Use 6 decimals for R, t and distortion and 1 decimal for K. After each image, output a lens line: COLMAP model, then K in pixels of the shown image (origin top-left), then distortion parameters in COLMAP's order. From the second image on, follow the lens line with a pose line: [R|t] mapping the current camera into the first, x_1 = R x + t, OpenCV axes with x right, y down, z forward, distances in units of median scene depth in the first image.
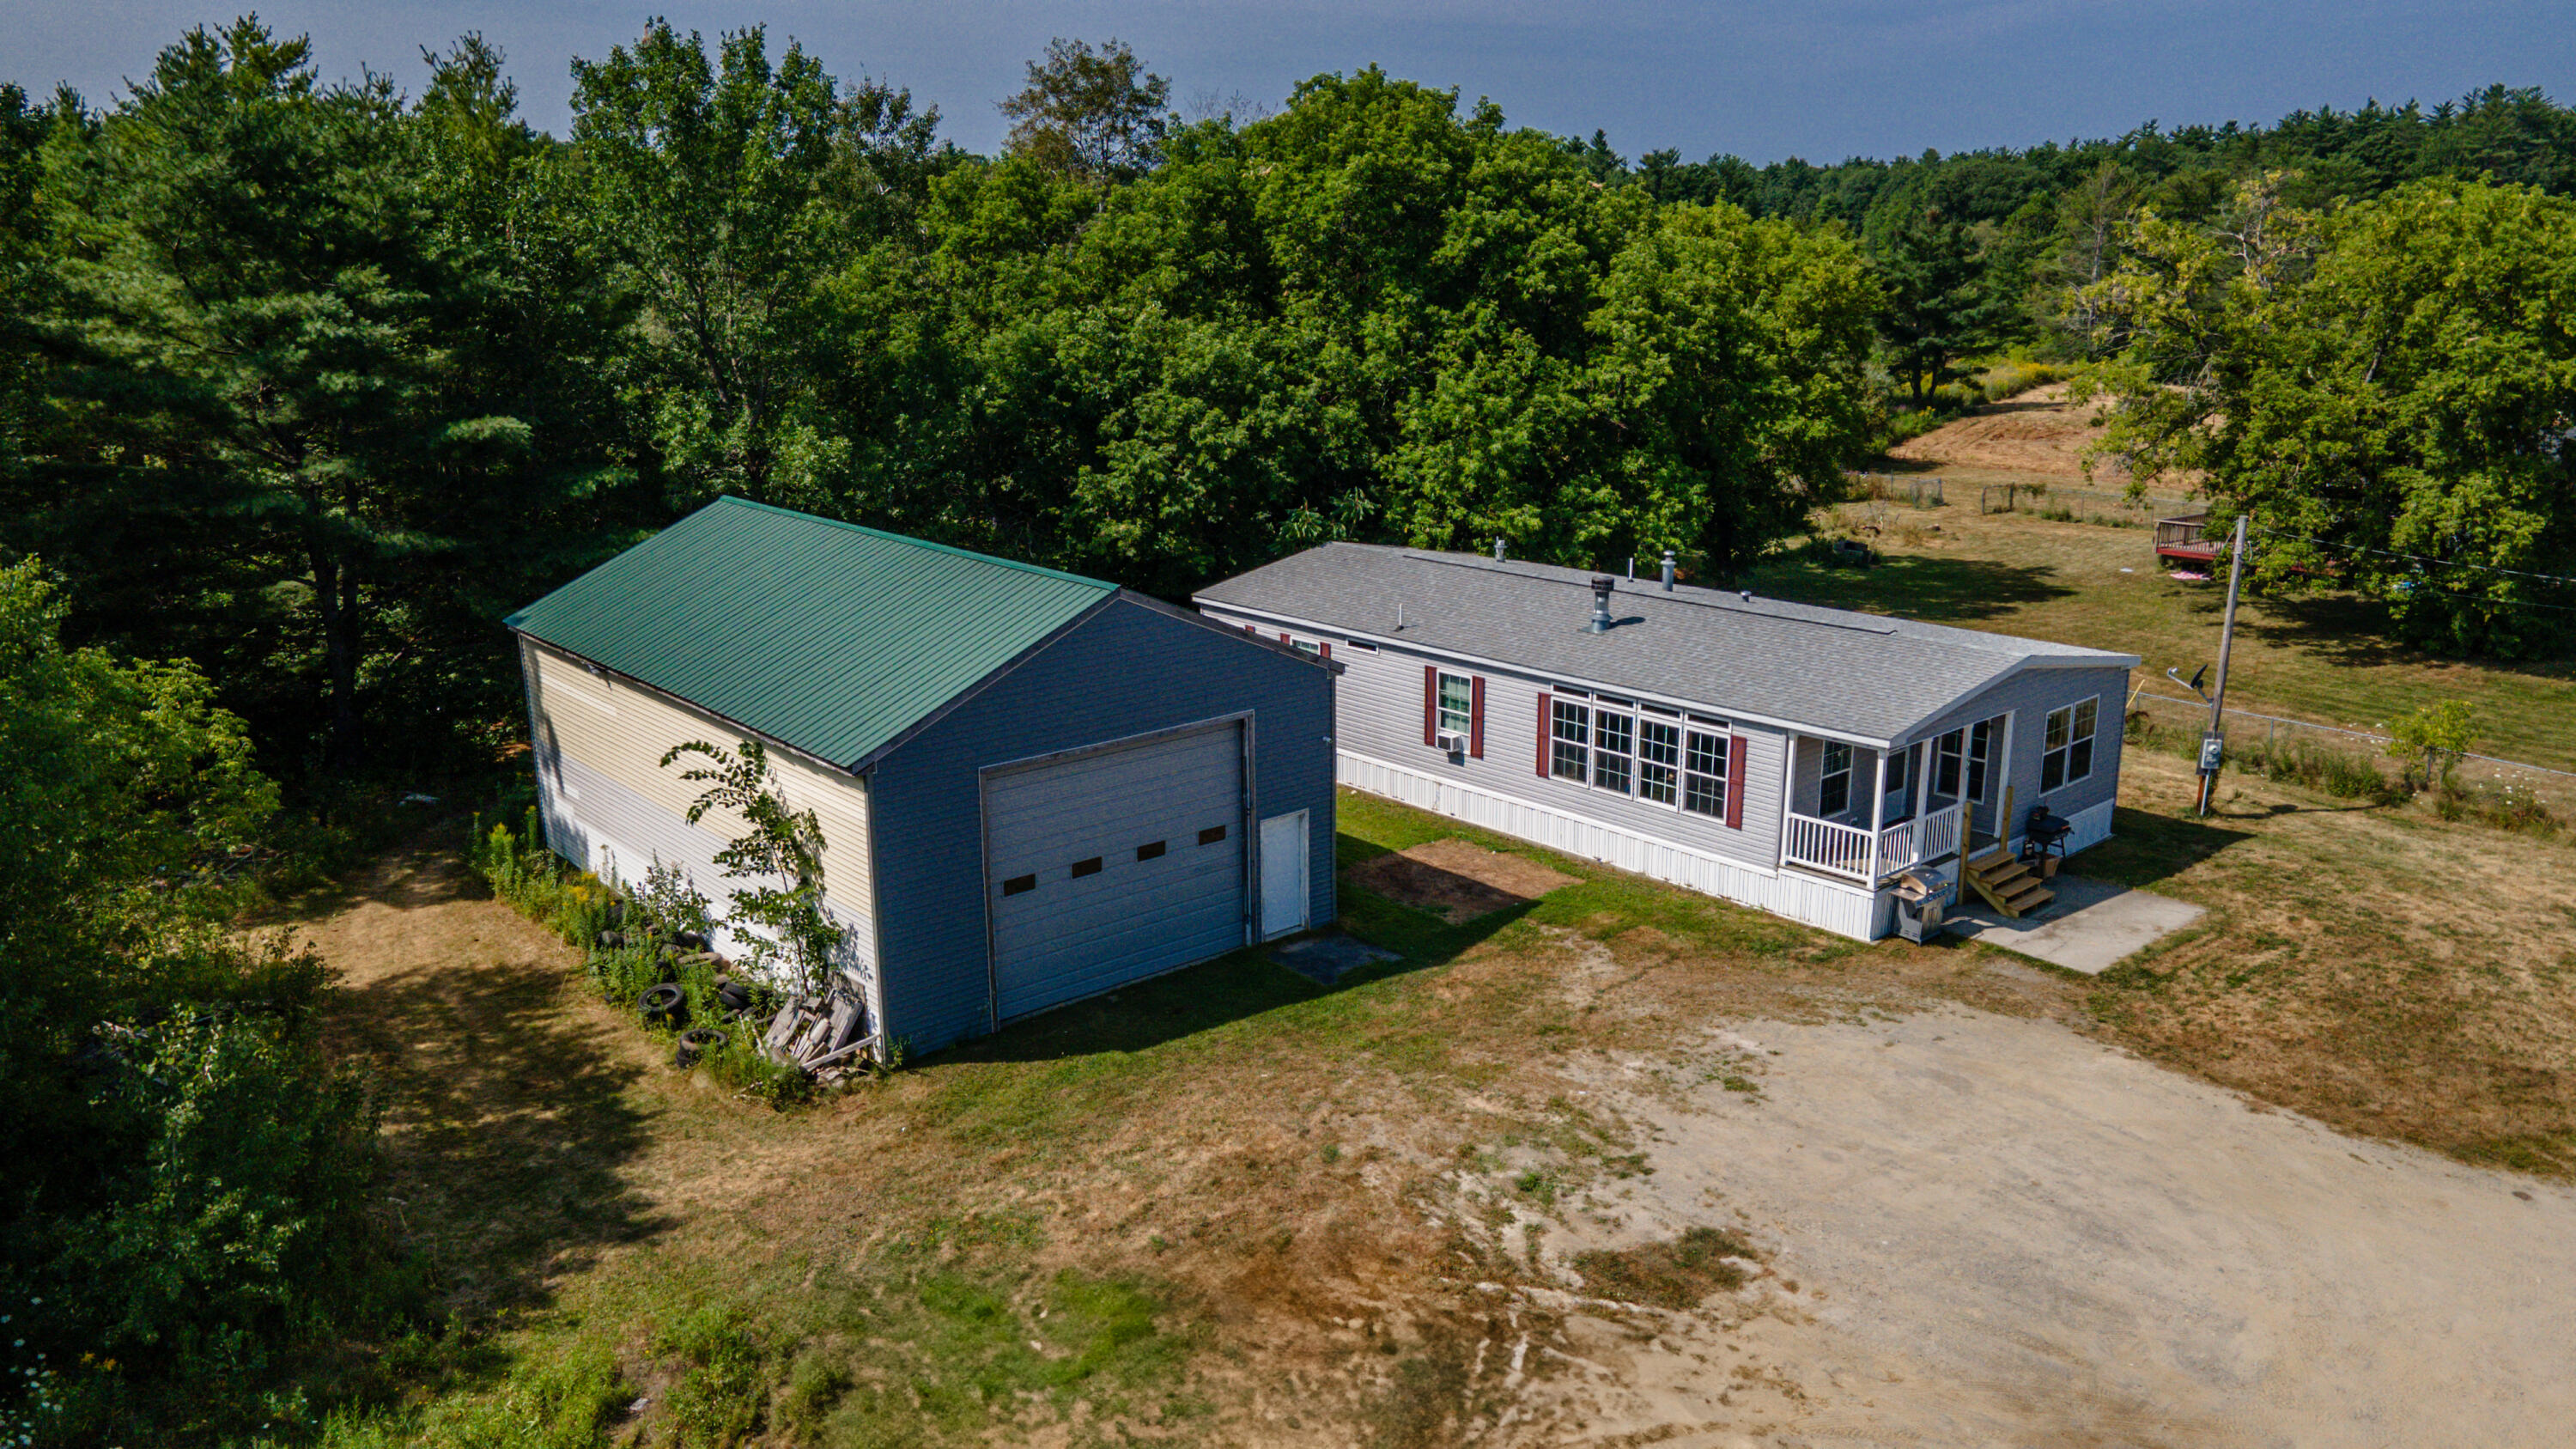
lens RADIAL K [[1884.9, 0, 1277.0], [0, 1884.9, 718.7], [0, 0, 1]] dist [0.033162, 0.002792]
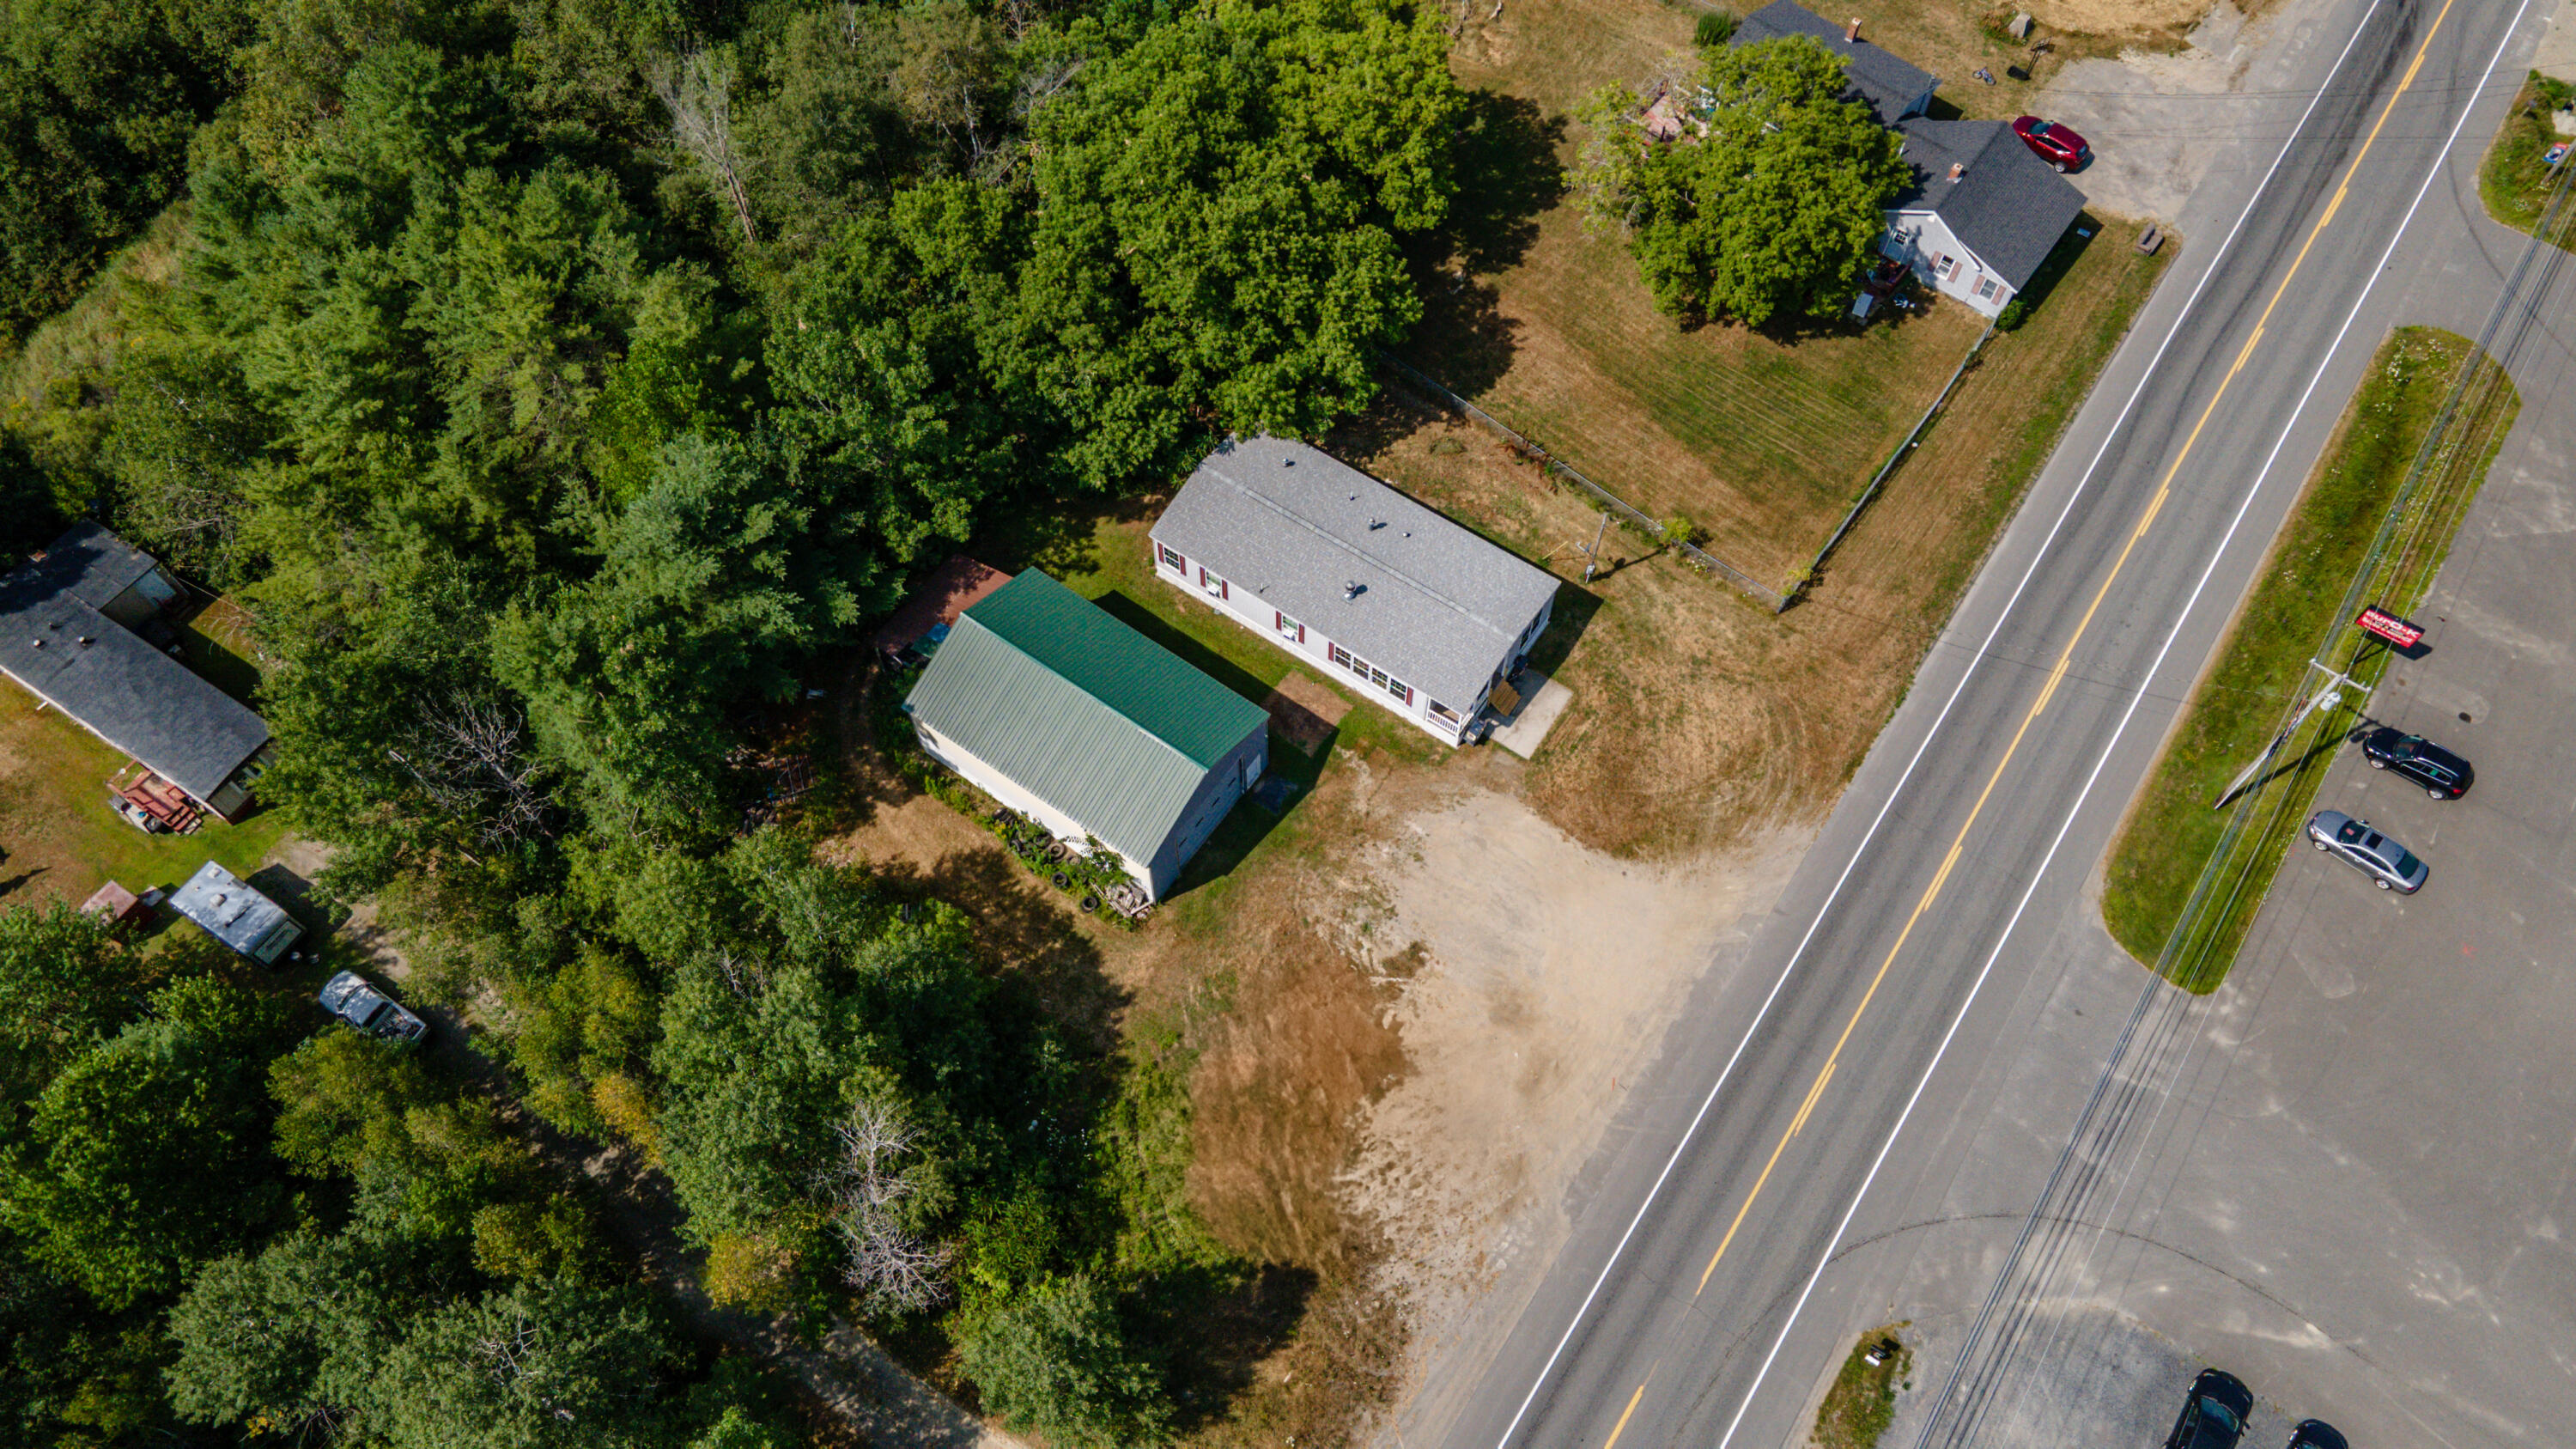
lens RADIAL K [[1884.9, 0, 1277.0], [0, 1884.9, 718.7], [0, 0, 1]] dist [0.033162, 0.002792]
pose [[0.968950, -0.214933, 0.122226, -0.267165], [0.059812, 0.683400, 0.727590, -1.863802], [-0.239912, -0.697688, 0.675036, -0.765032]]
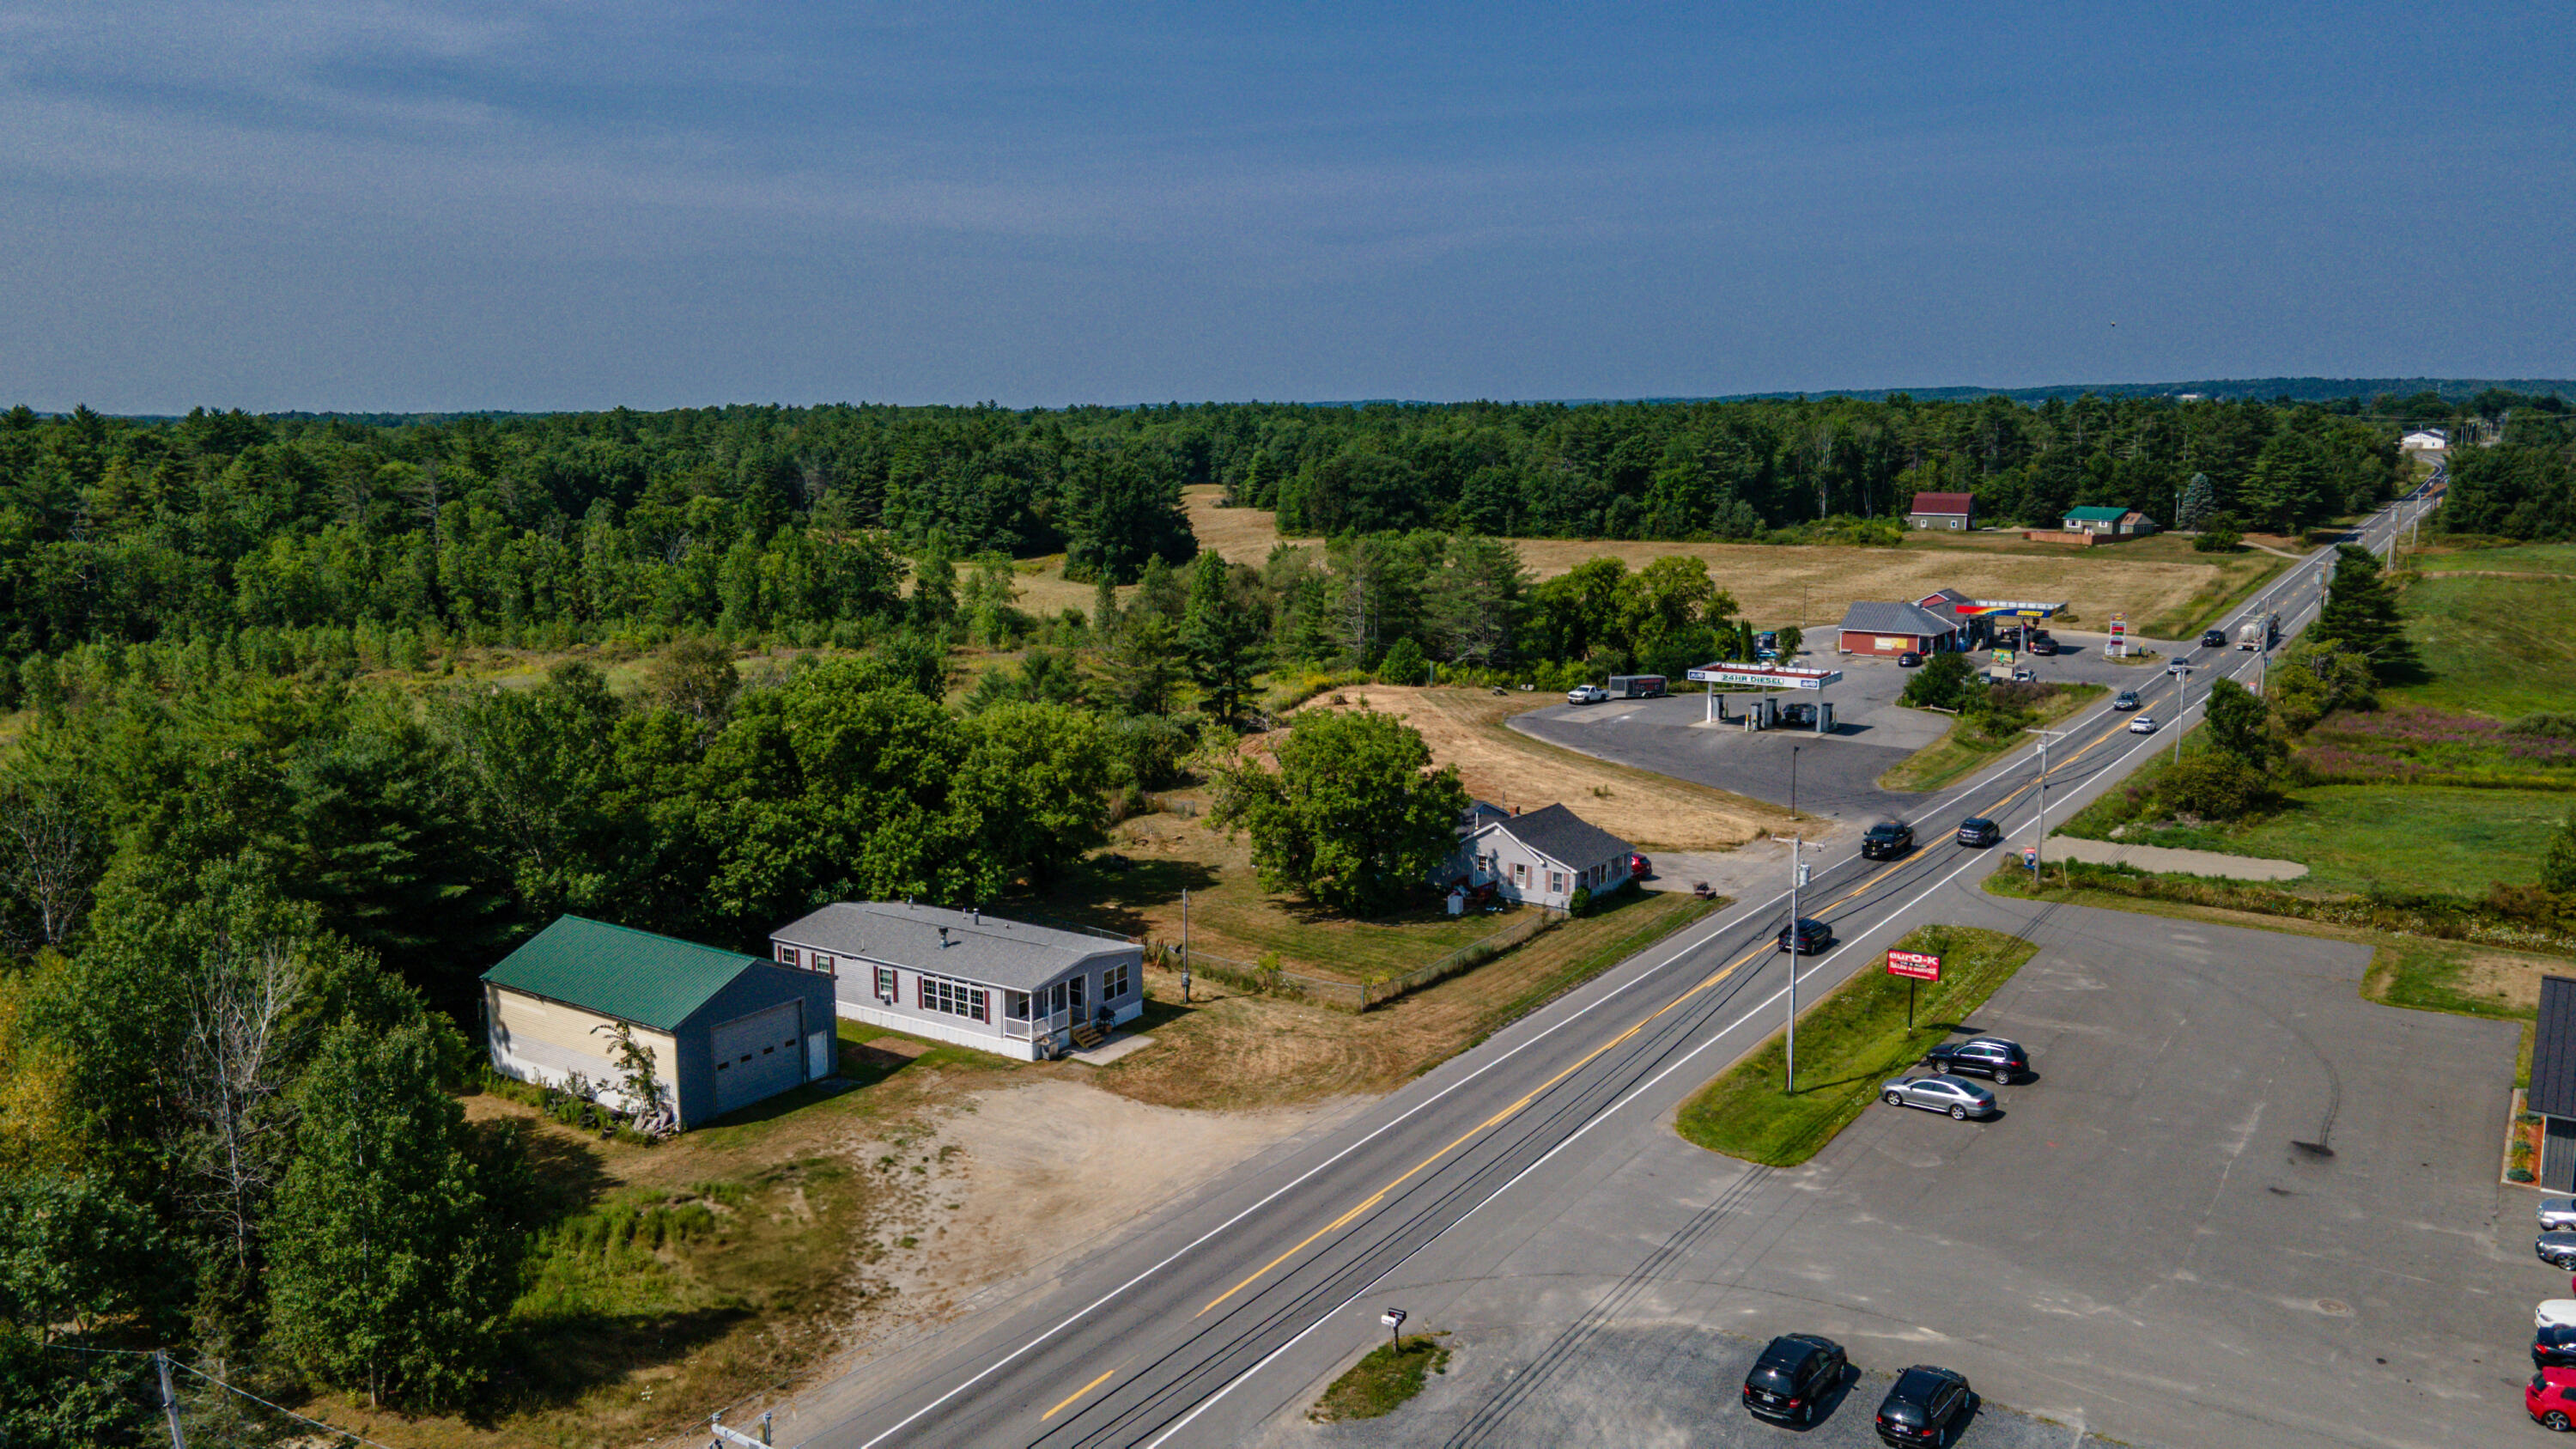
lens RADIAL K [[1868.5, 0, 1274.6], [0, 1868.5, 698.4], [0, 0, 1]] dist [0.031386, -0.002215]
pose [[0.966329, -0.034187, 0.255028, -0.029527], [0.061753, 0.992980, -0.100879, -0.109777], [-0.249789, 0.113231, 0.961657, -1.735260]]
